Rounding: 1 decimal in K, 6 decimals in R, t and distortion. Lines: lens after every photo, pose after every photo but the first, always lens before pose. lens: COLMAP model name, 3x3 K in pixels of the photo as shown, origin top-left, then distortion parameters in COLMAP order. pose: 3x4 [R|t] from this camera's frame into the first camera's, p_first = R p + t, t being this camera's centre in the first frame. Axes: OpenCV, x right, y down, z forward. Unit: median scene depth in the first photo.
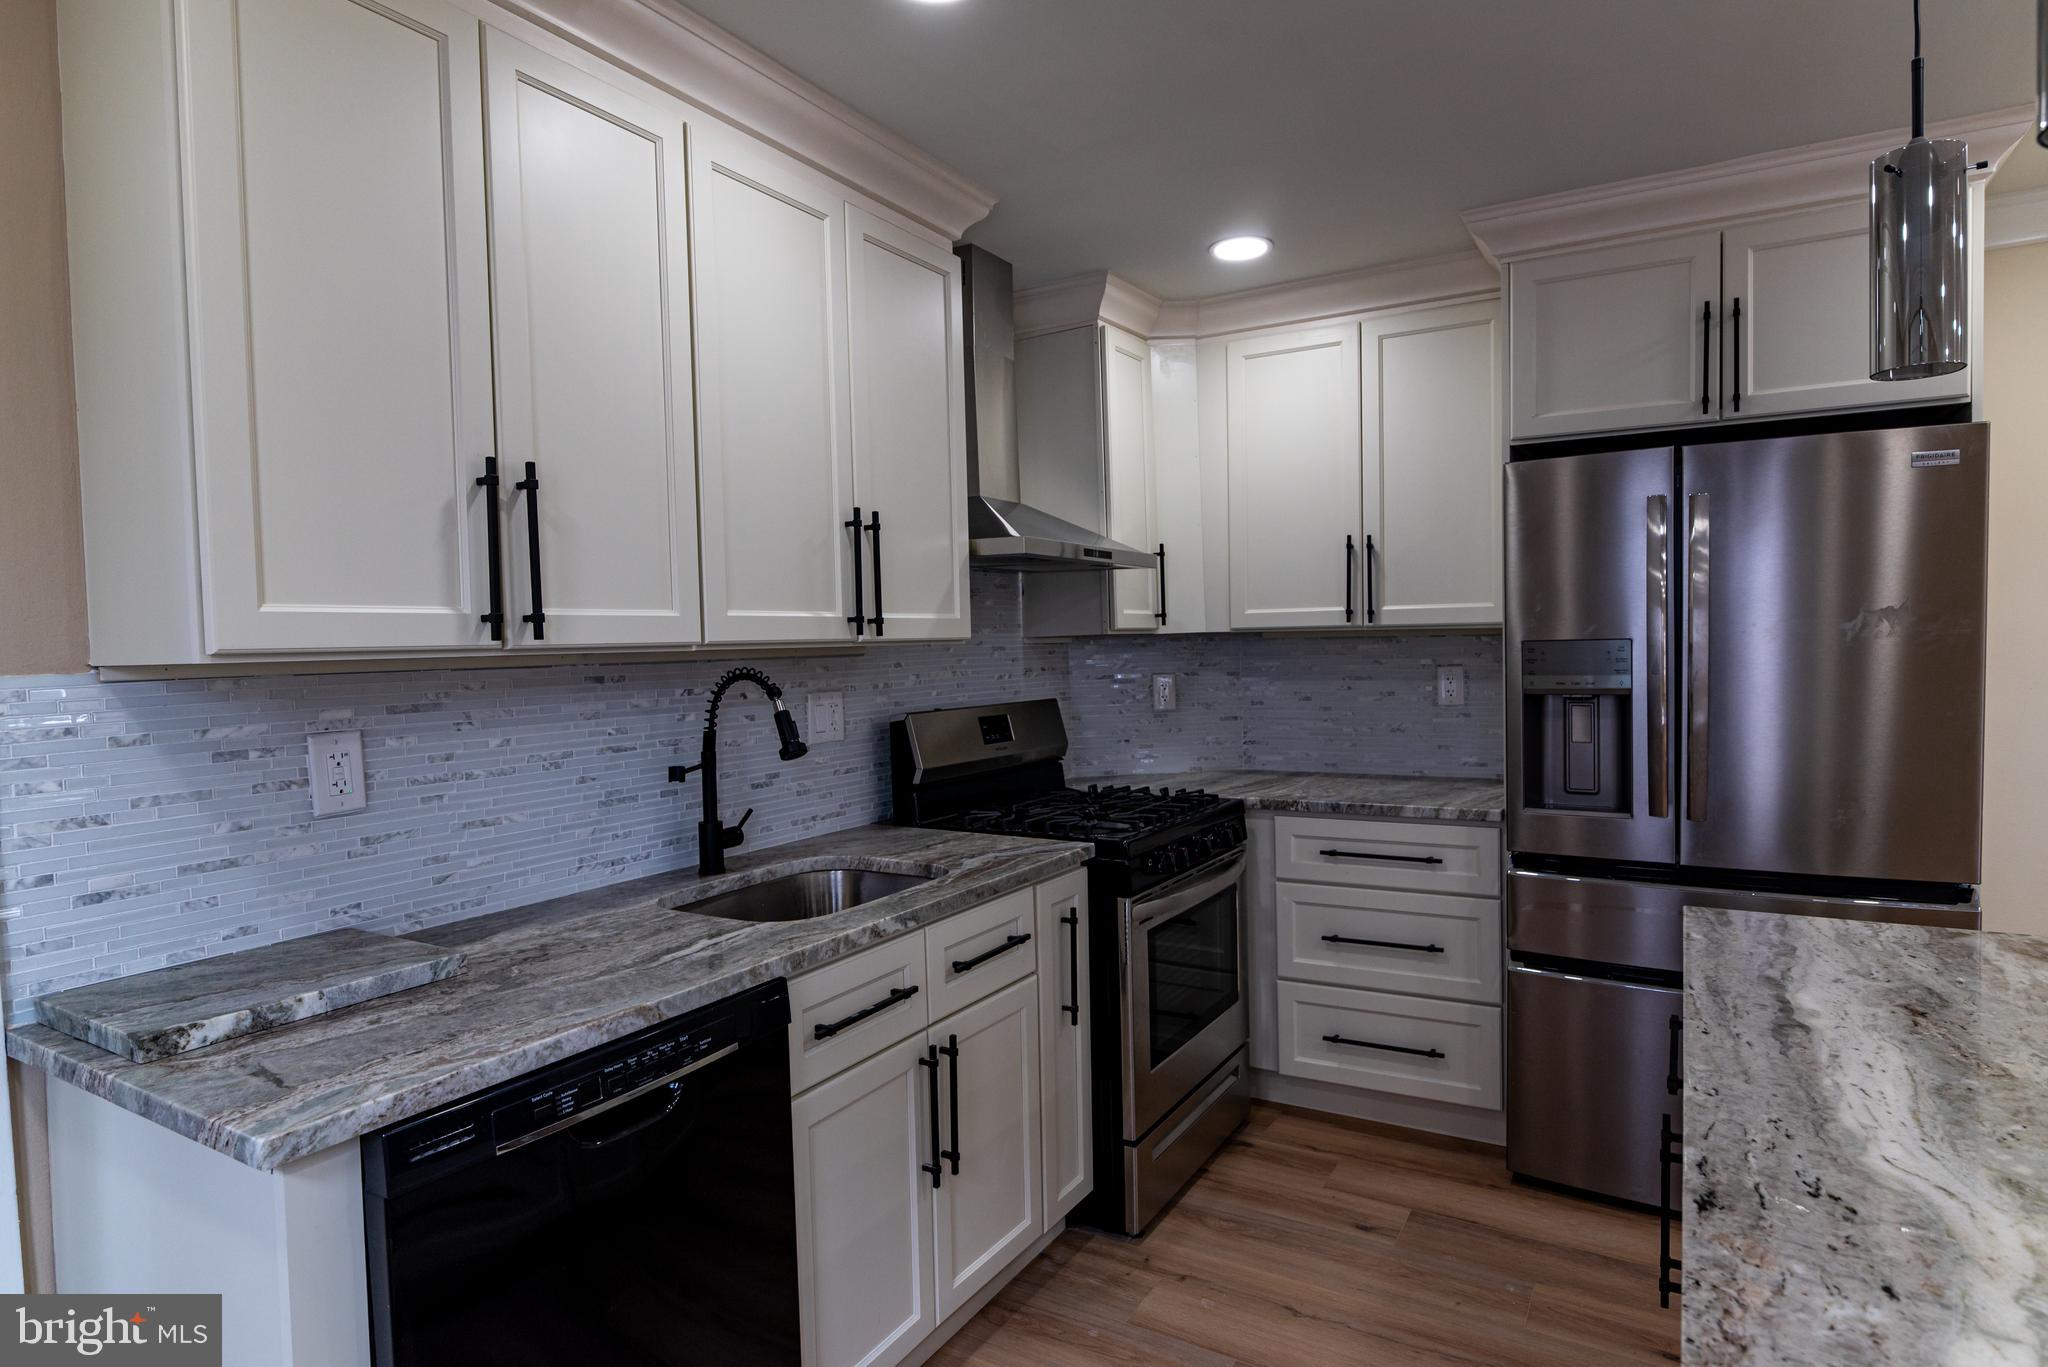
lens RADIAL K [[1115.2, 0, 1023.5], [0, 1115.2, 685.3], [0, 0, 1]] dist [-0.011734, 0.000738]
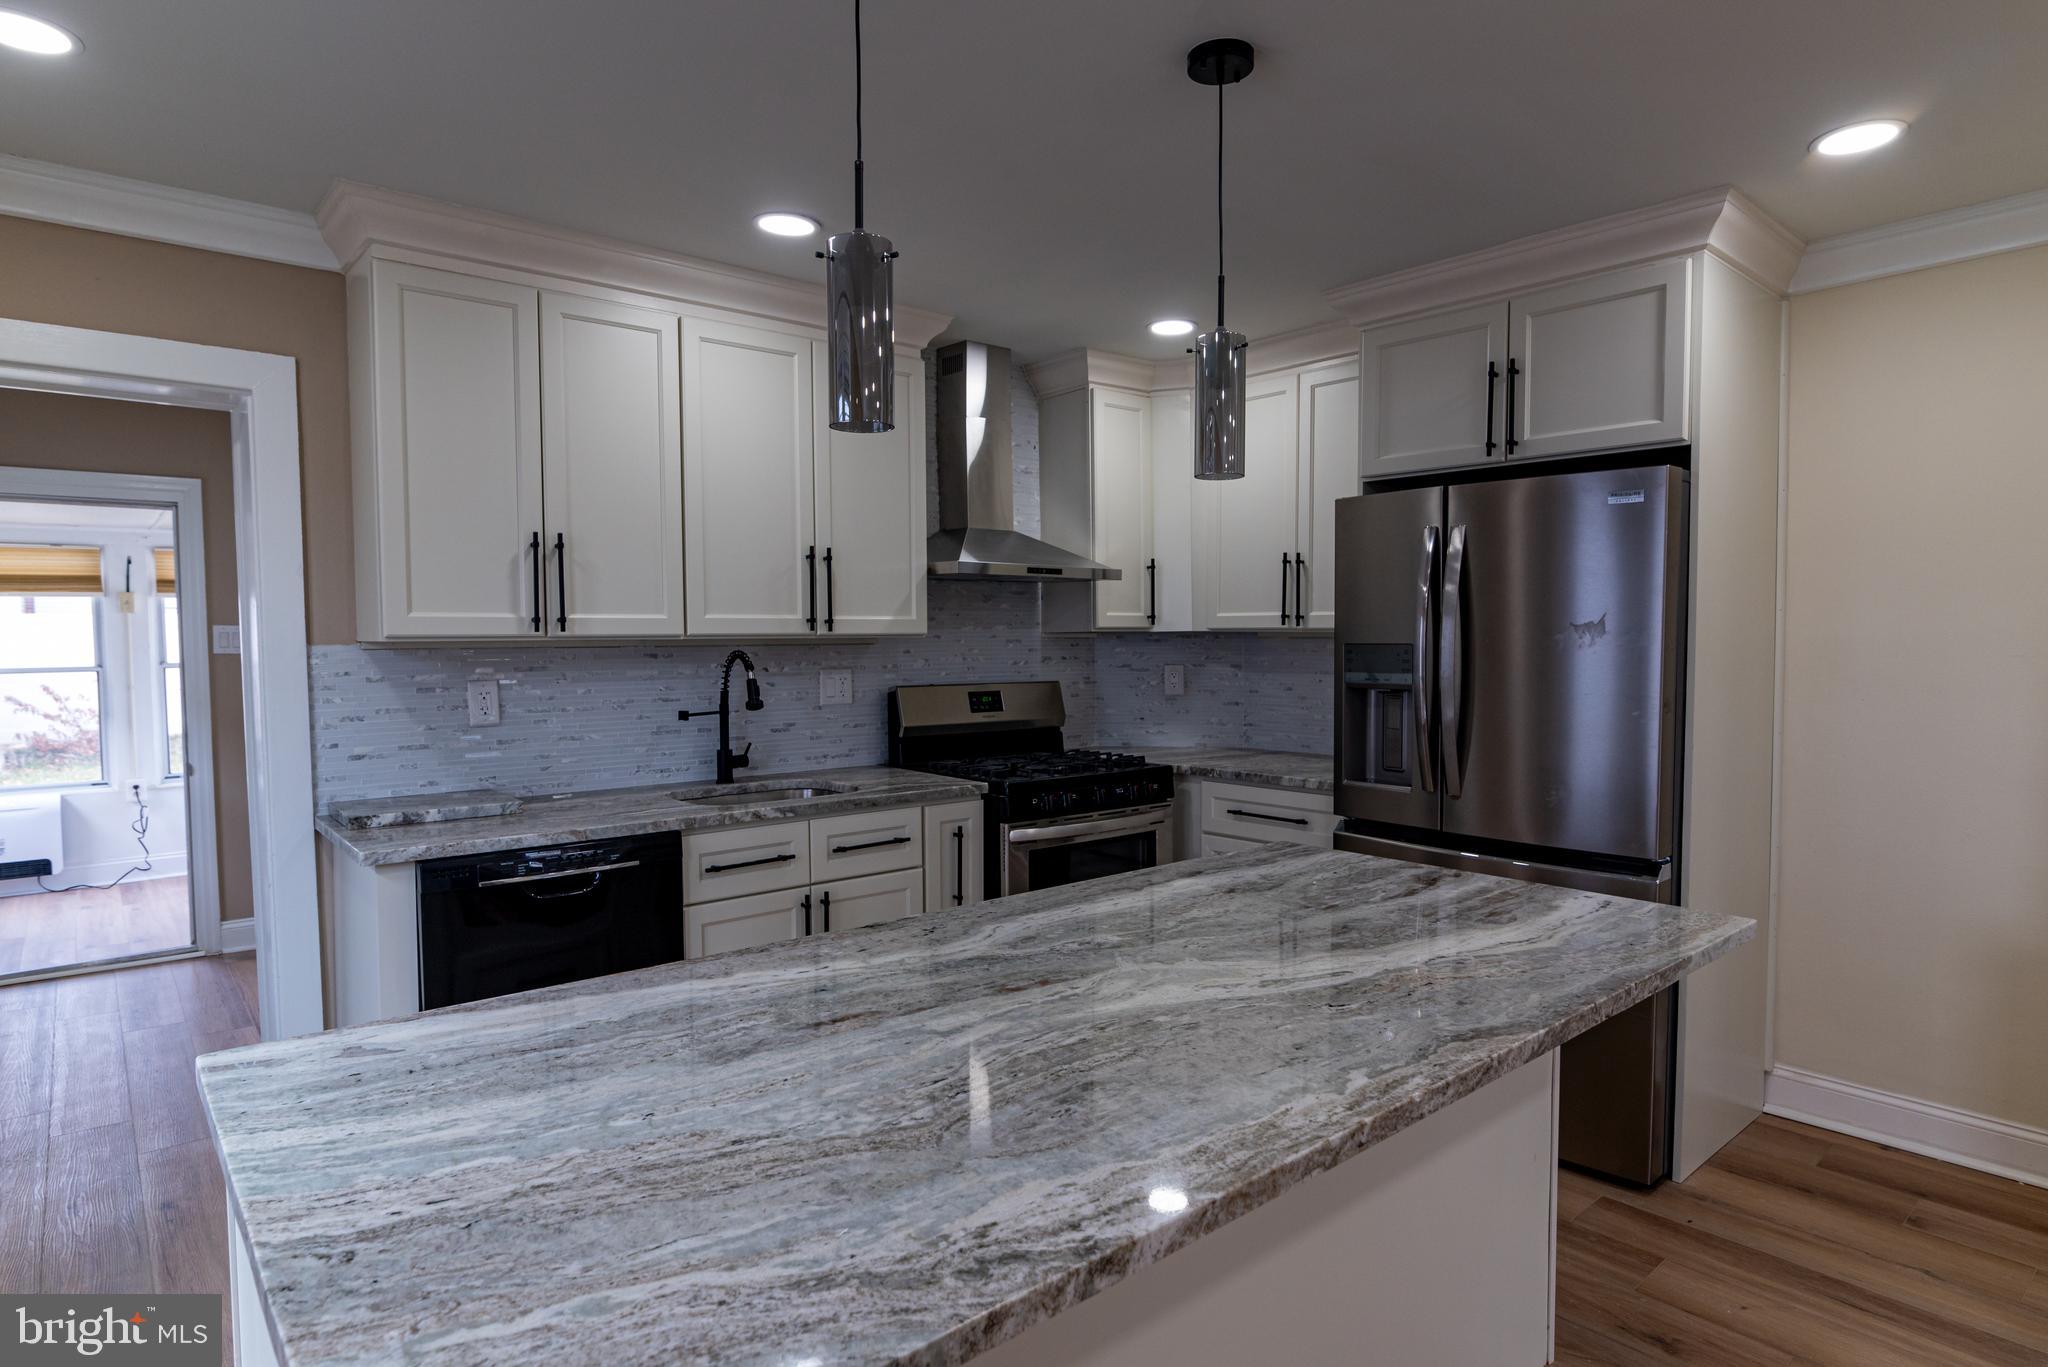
lens RADIAL K [[1115.2, 0, 1027.7], [0, 1115.2, 685.2], [0, 0, 1]] dist [-0.011734, 0.000738]
pose [[0.946355, 0.033261, -0.321414, 0.553985], [-0.029832, 0.999433, 0.015590, -0.003288], [0.321750, -0.005165, 0.946811, -0.298023]]
